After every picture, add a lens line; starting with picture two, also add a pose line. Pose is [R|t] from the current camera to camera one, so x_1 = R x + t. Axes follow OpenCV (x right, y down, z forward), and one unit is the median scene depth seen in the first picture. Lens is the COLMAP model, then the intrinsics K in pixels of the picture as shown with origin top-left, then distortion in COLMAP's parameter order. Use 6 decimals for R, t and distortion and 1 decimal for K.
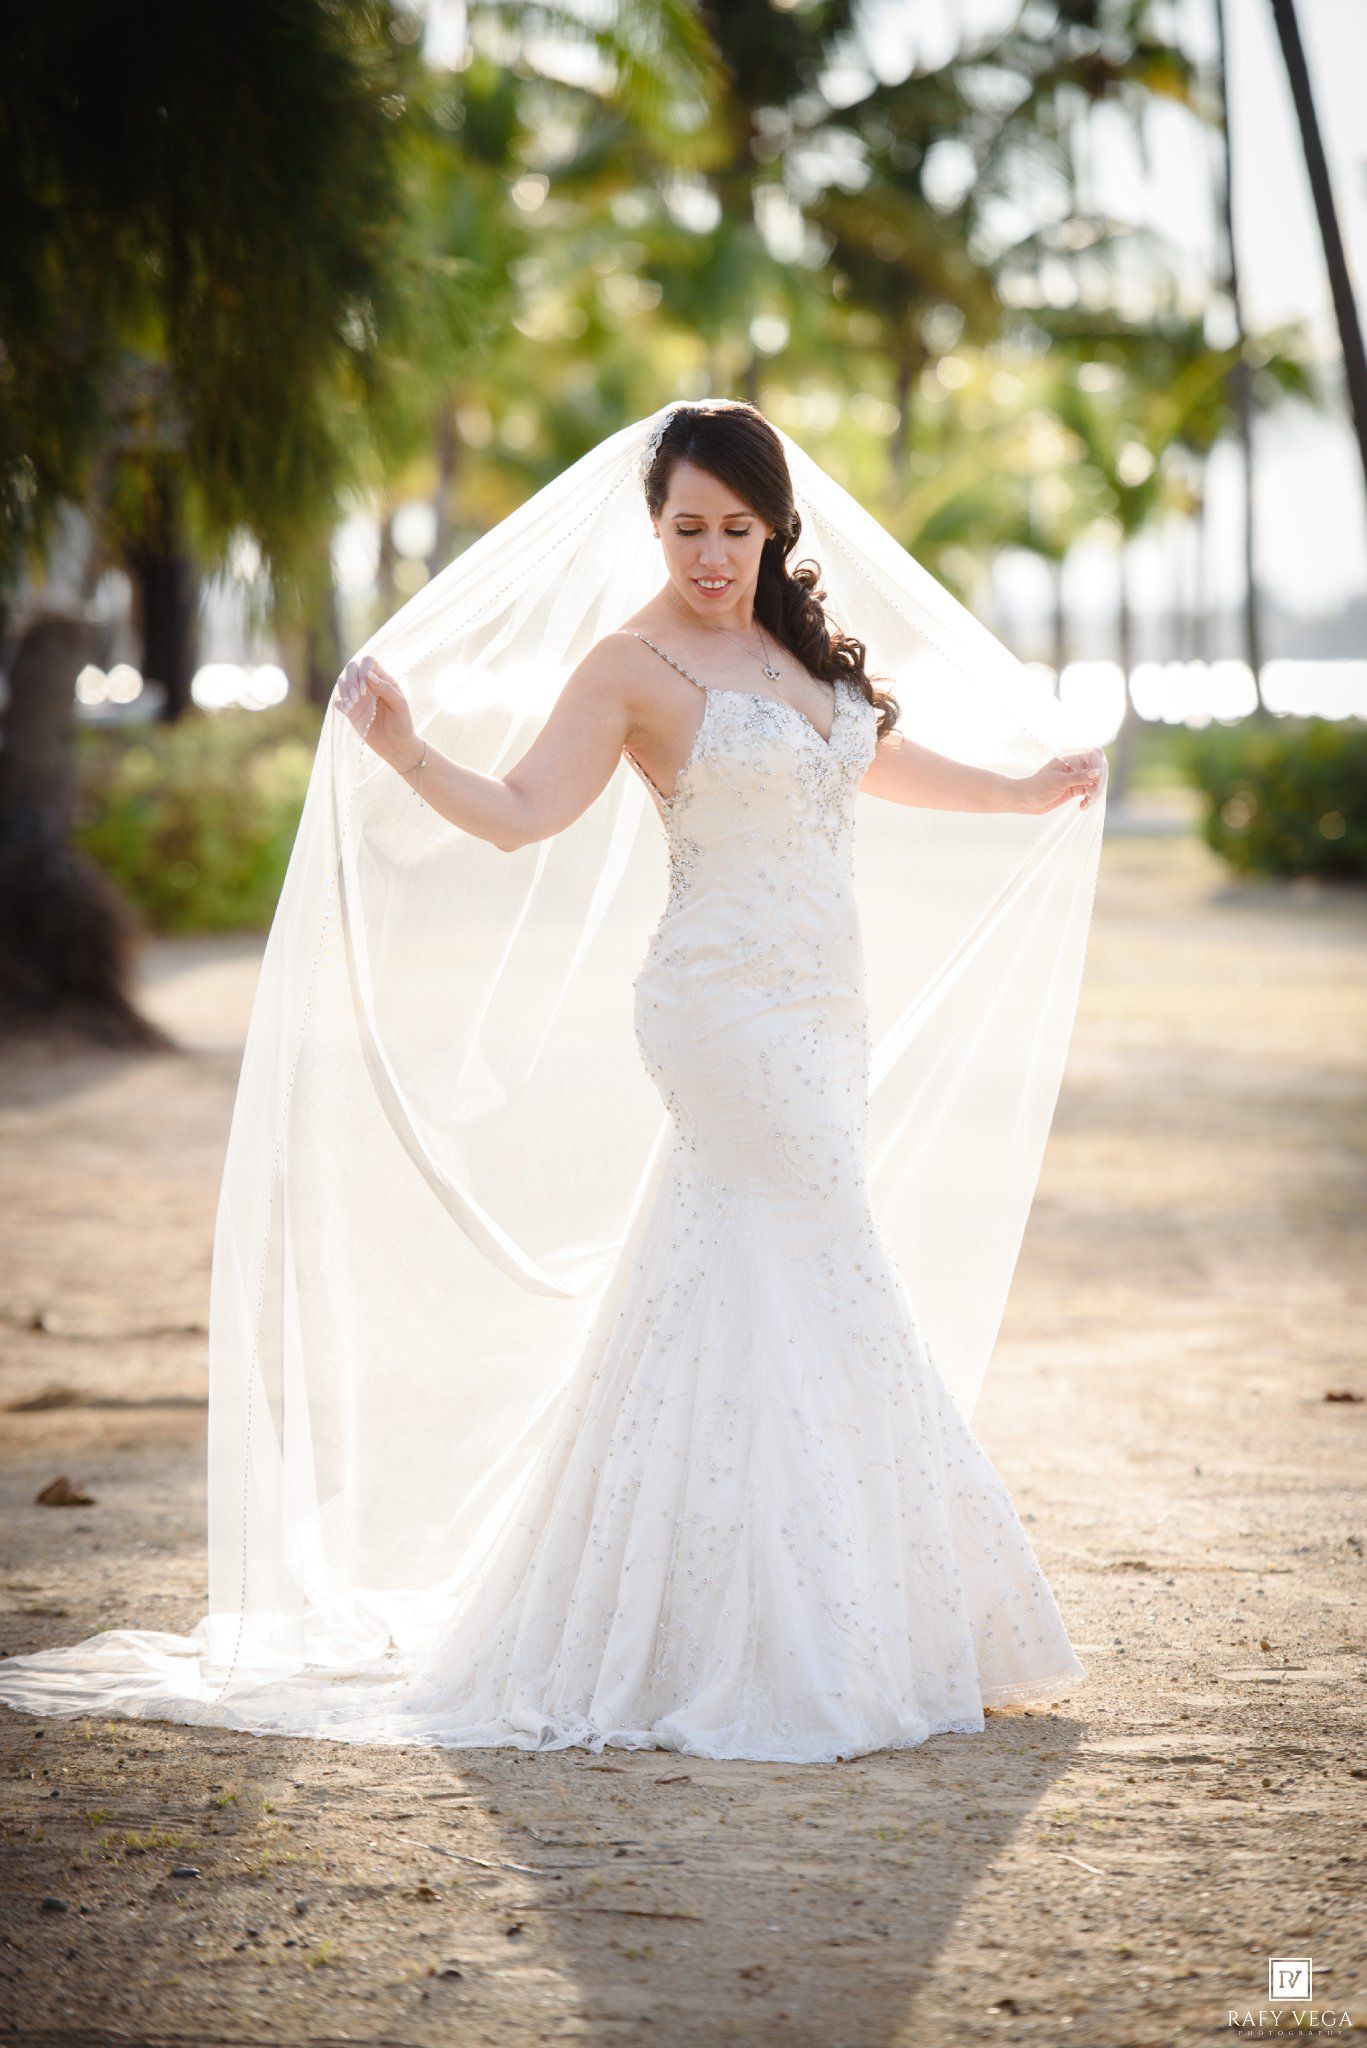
lens RADIAL K [[8816.5, 0, 683.5], [0, 8816.5, 1024.0], [0, 0, 1]] dist [0.951106, 7.186168]
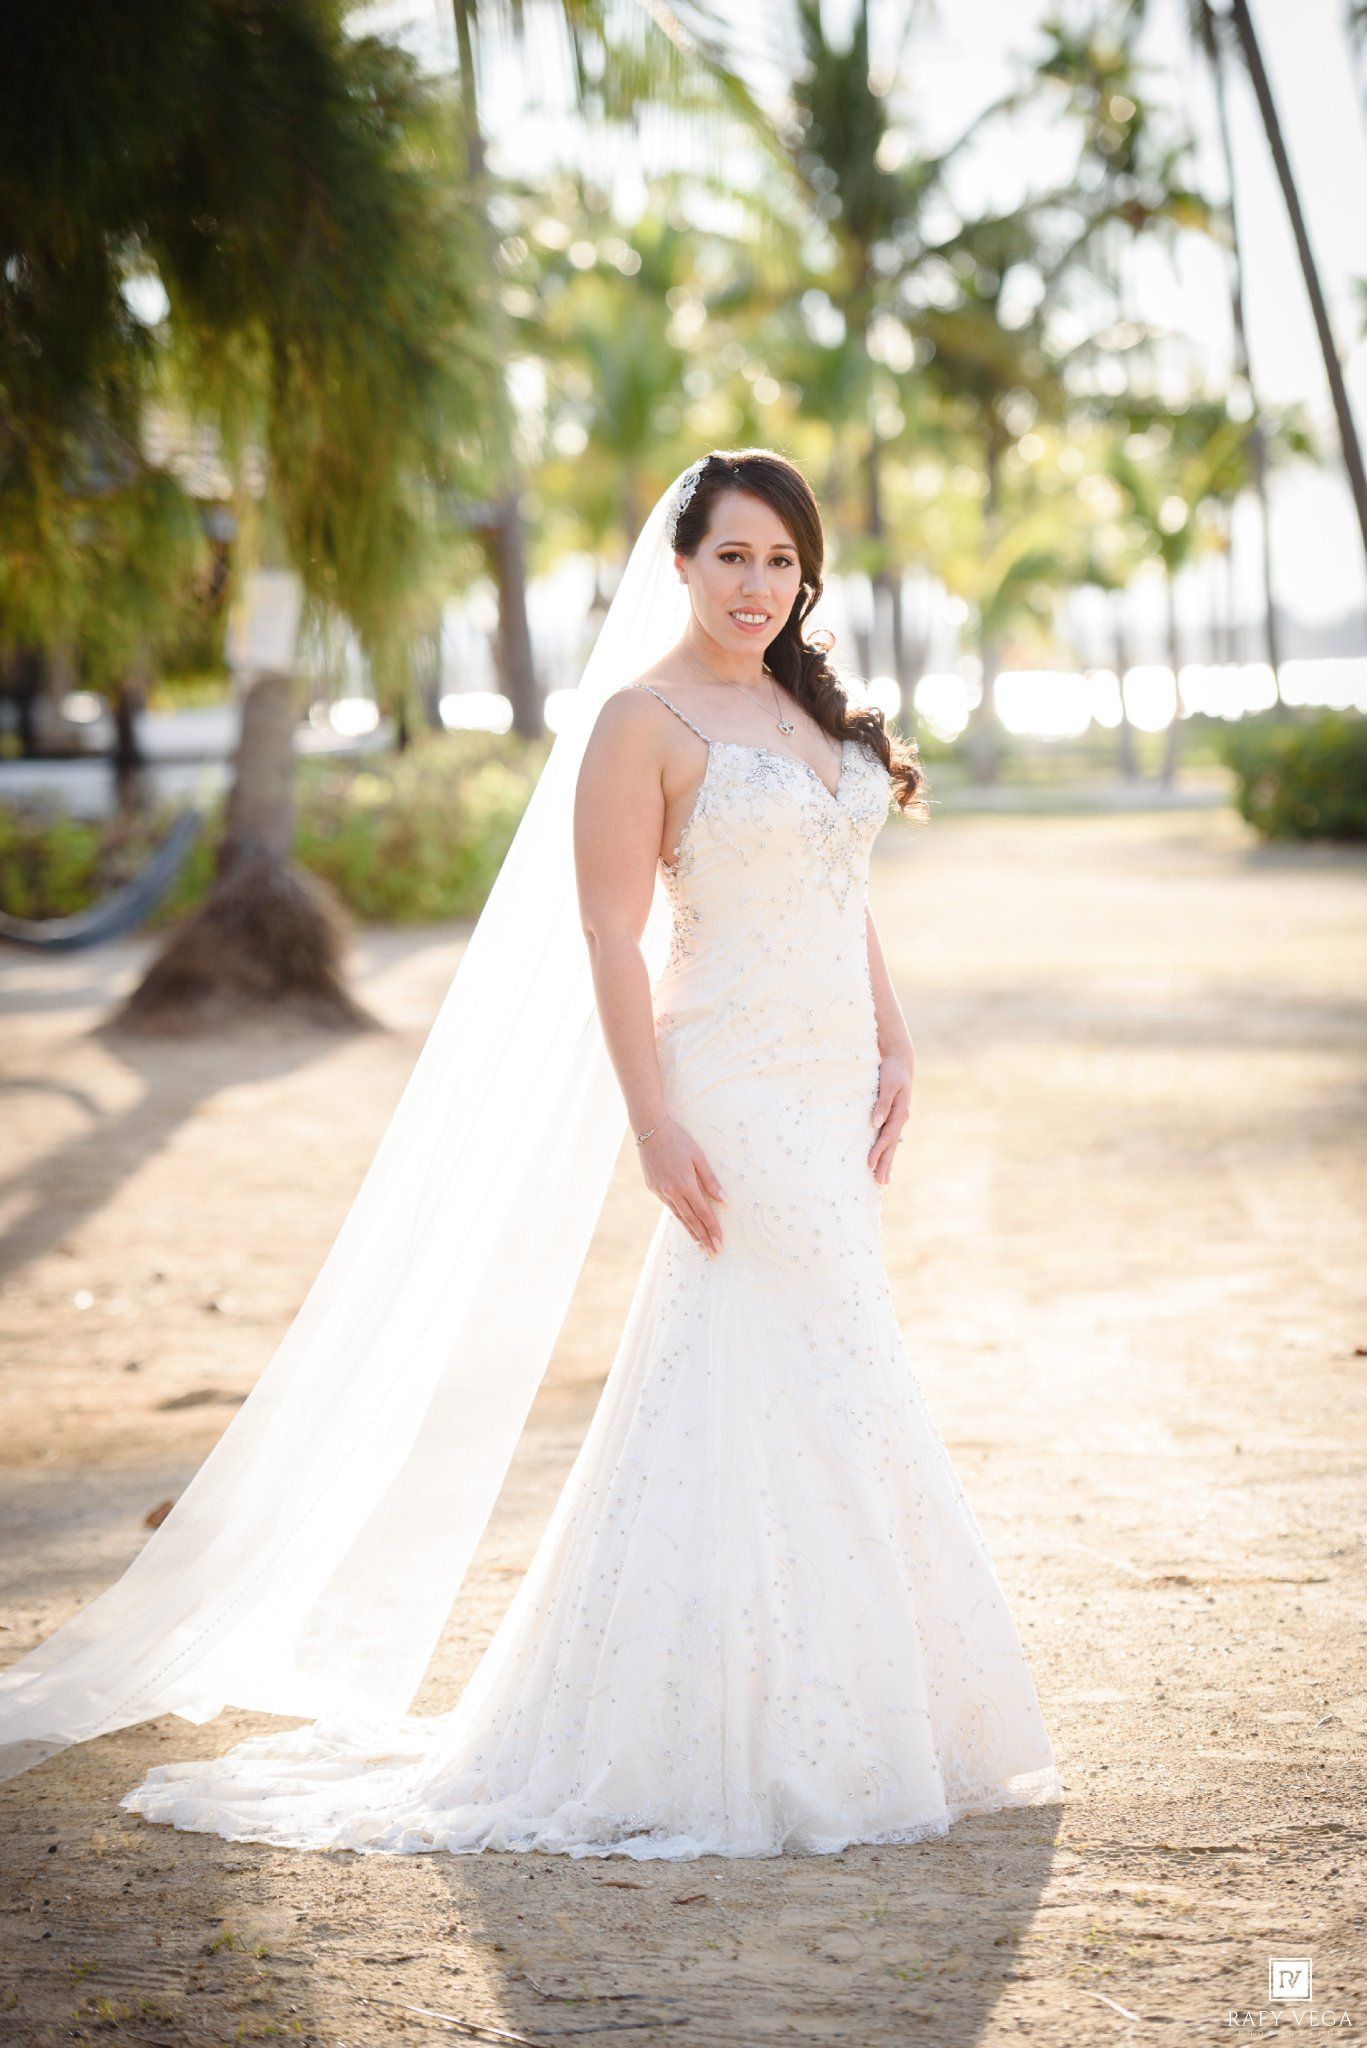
lens RADIAL K [[6704.2, 0, 683.5], [0, 6704.2, 1024.0], [0, 0, 1]] dist [0.377648, 1.566058]
pose [[0.999098, -0.034104, -0.025304, 0.014157], [0.034363, 0.999361, 0.009851, -0.011875], [0.024952, -0.010712, 0.999631, 0.195914]]
